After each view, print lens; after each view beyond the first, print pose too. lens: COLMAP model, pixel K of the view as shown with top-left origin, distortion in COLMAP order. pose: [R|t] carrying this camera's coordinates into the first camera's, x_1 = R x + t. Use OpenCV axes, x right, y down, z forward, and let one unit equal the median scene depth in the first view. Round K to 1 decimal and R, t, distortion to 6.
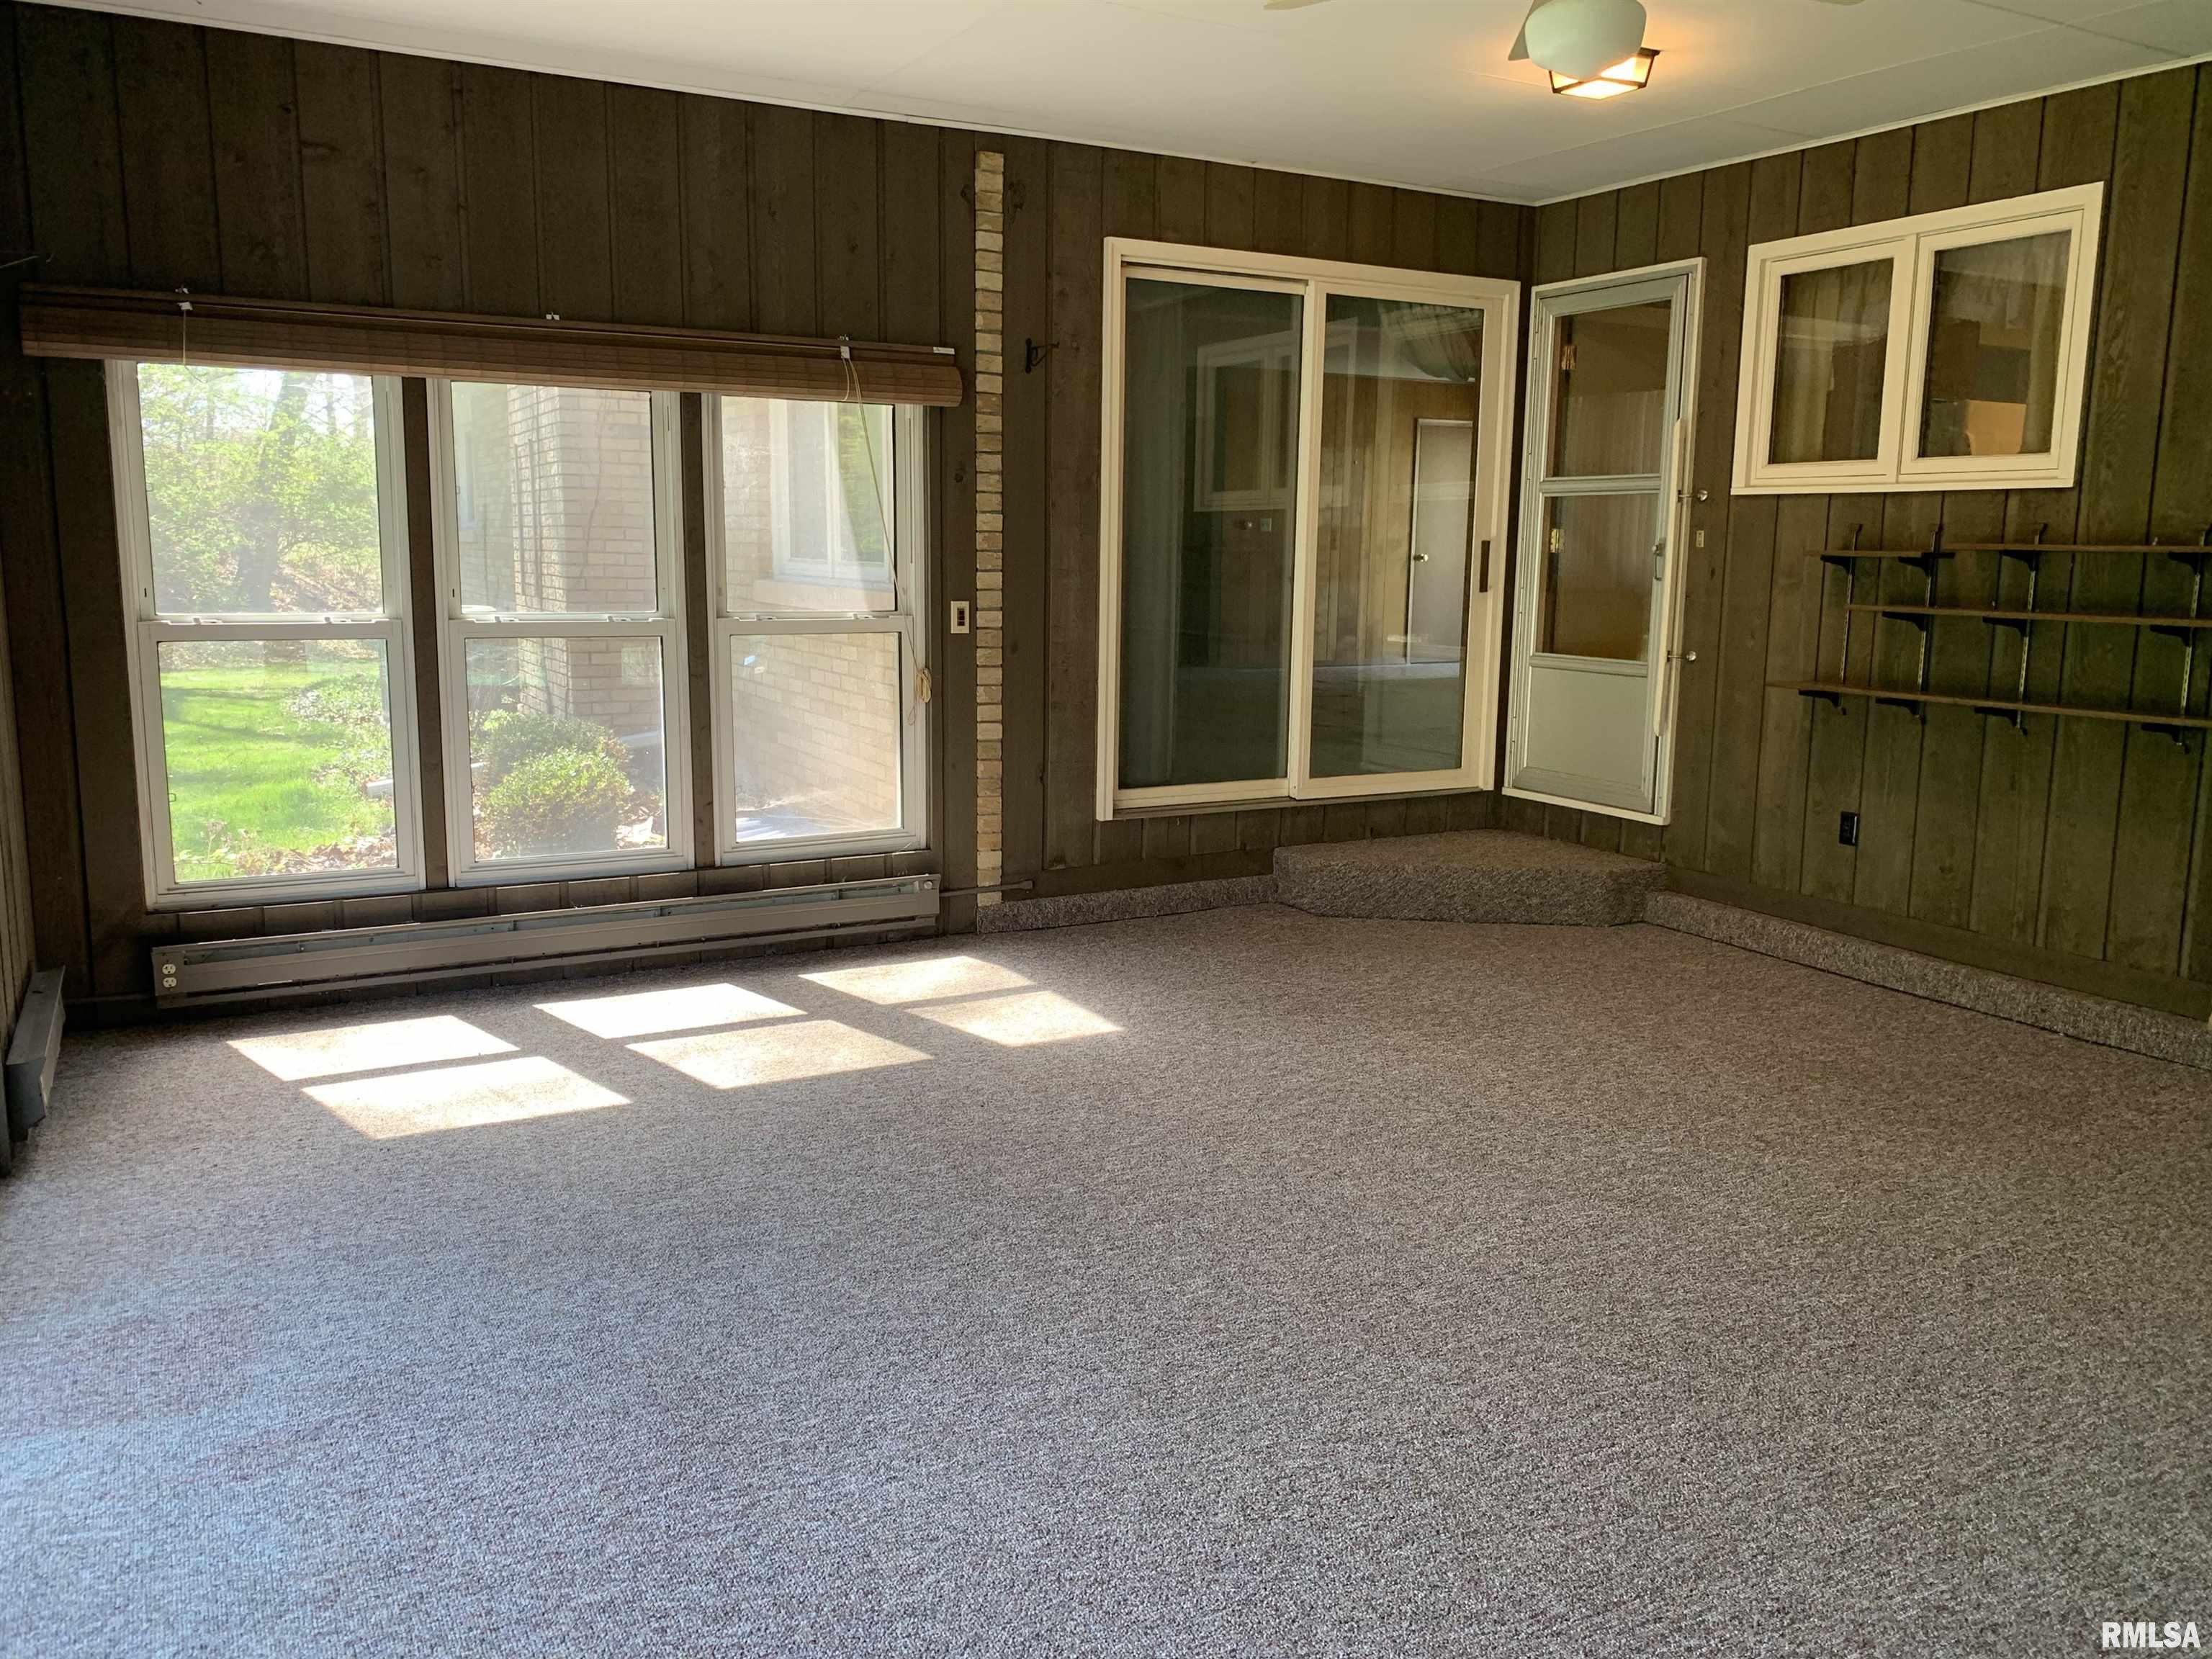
lens RADIAL K [[1651.3, 0, 1102.9], [0, 1651.3, 894.0], [0, 0, 1]] dist [0.000386, -0.001986]
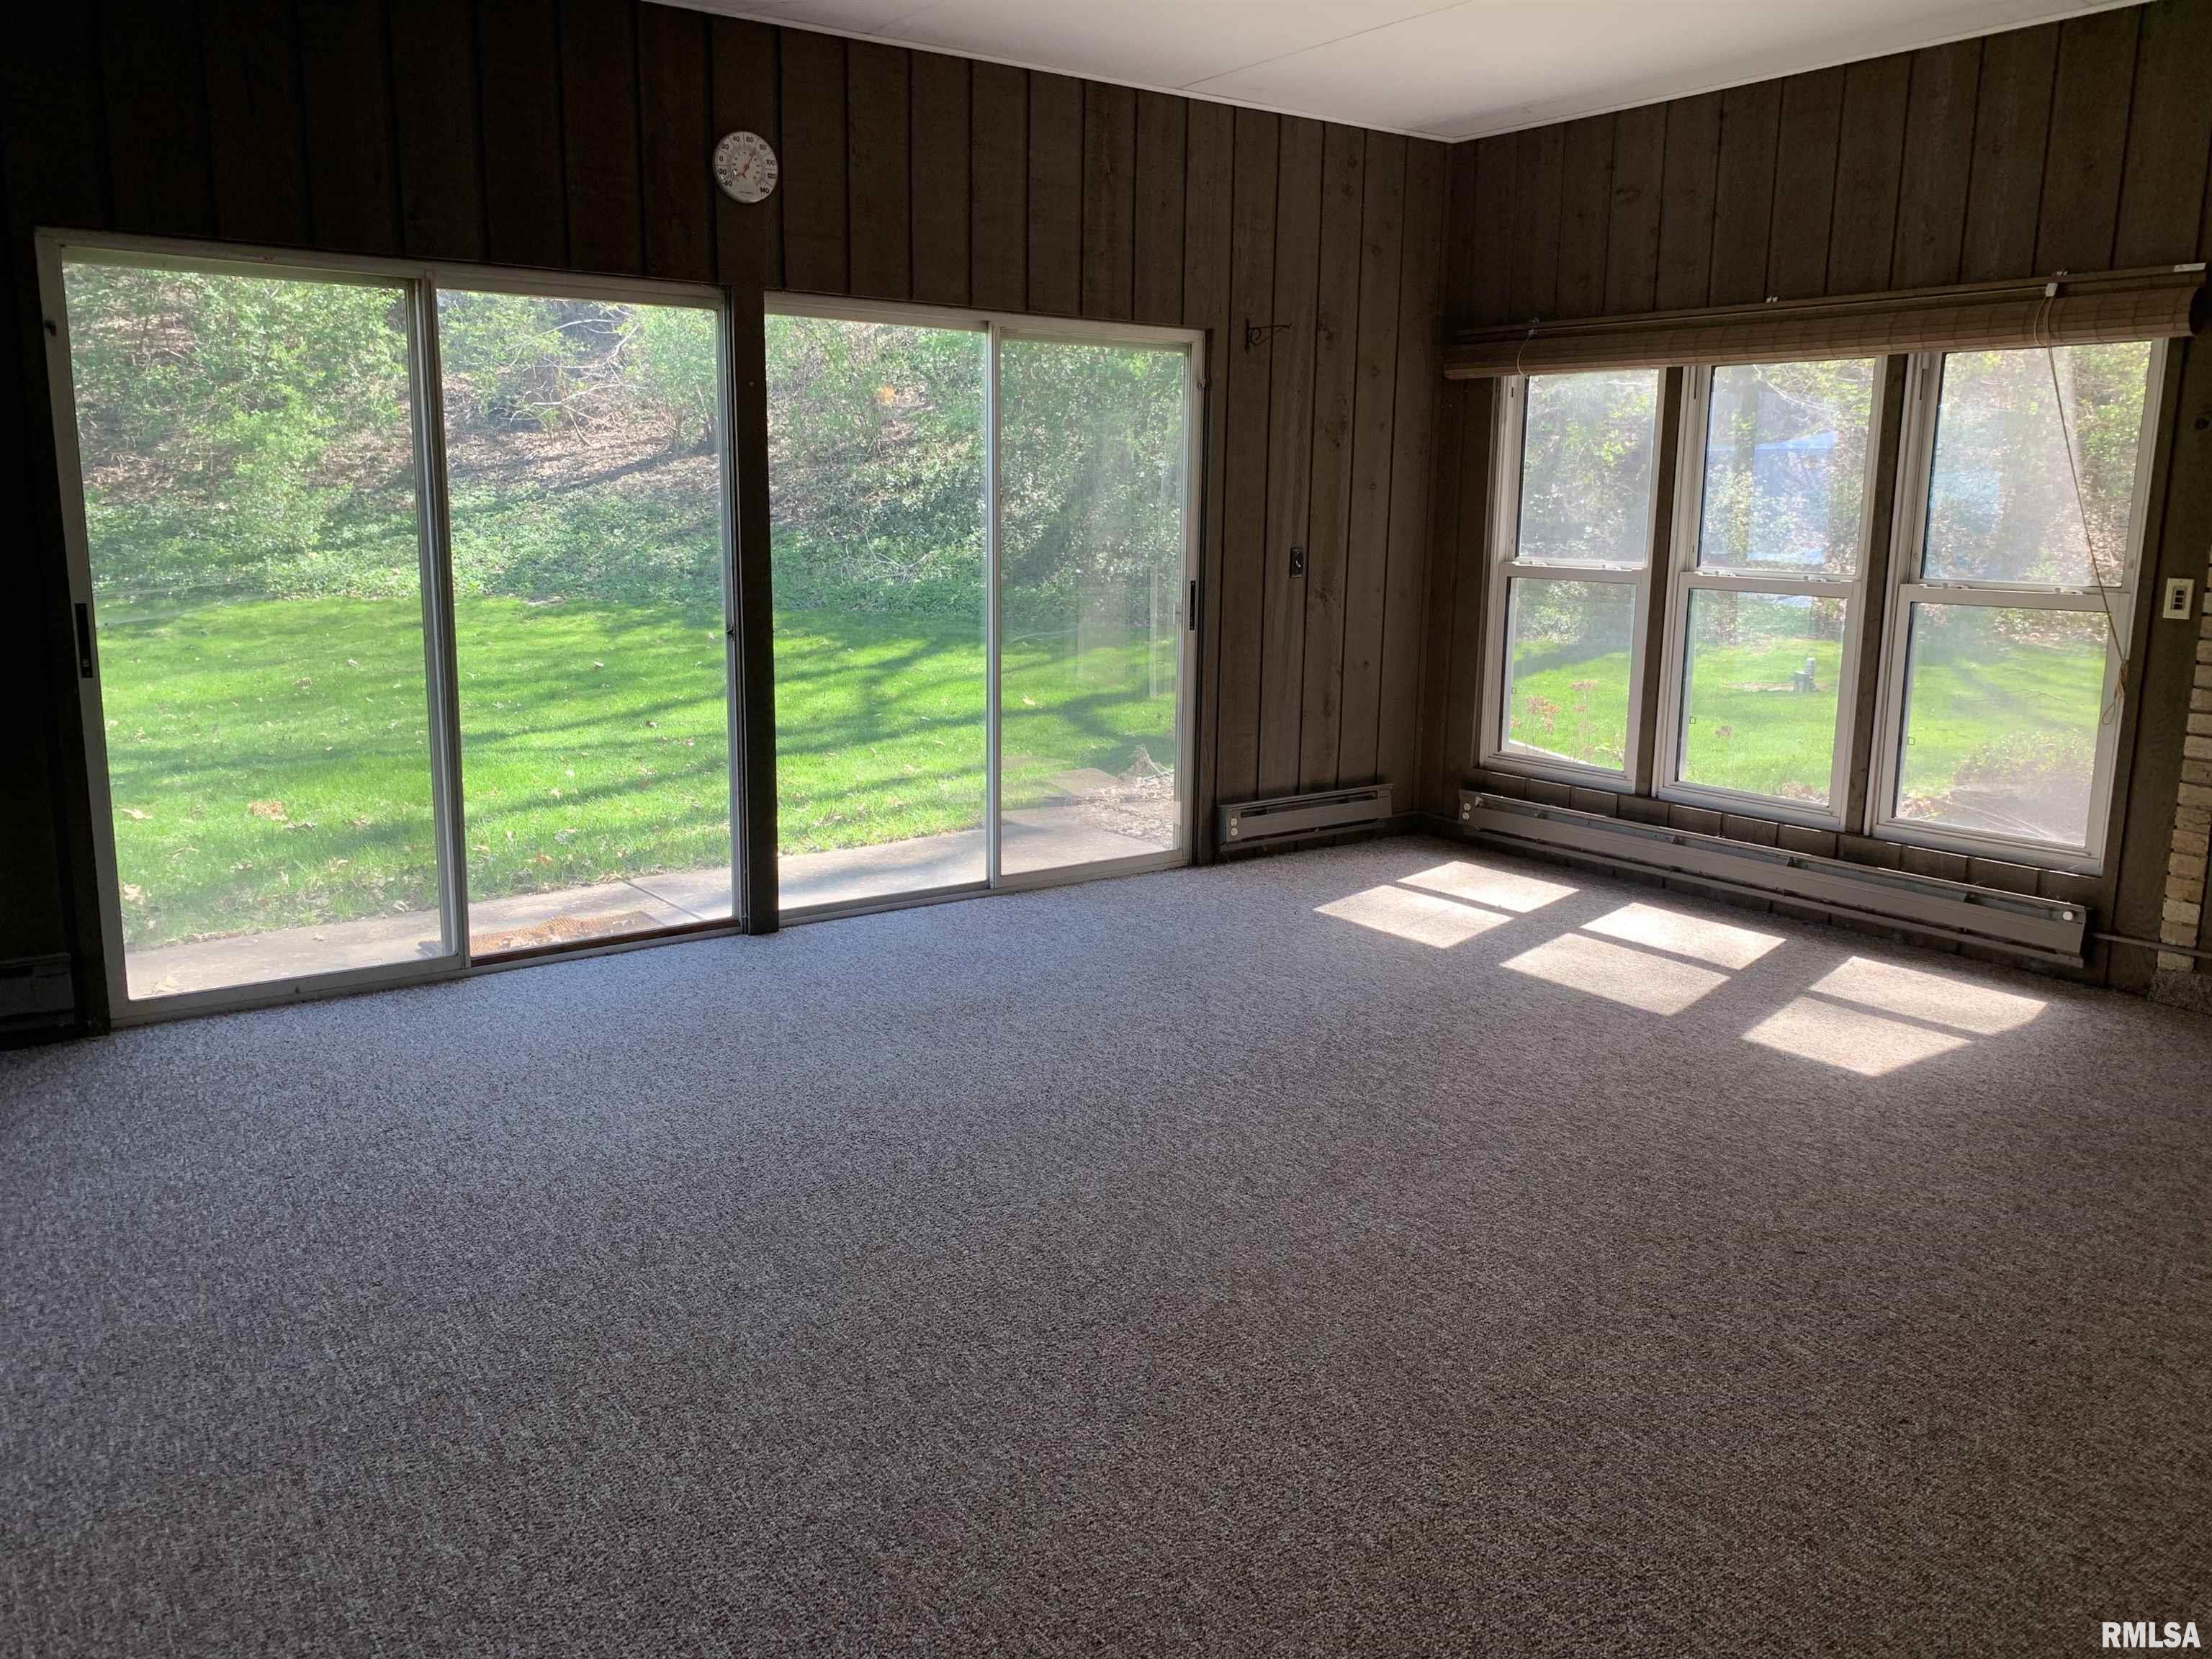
lens RADIAL K [[1692.7, 0, 1087.0], [0, 1692.7, 824.2], [0, 0, 1]] dist [0.004277, 0.002156]
pose [[0.127424, 0.181058, -0.975183, 0.752860], [-0.217436, 0.964380, 0.150641, -0.081506], [0.967721, 0.192844, 0.162254, 0.431725]]
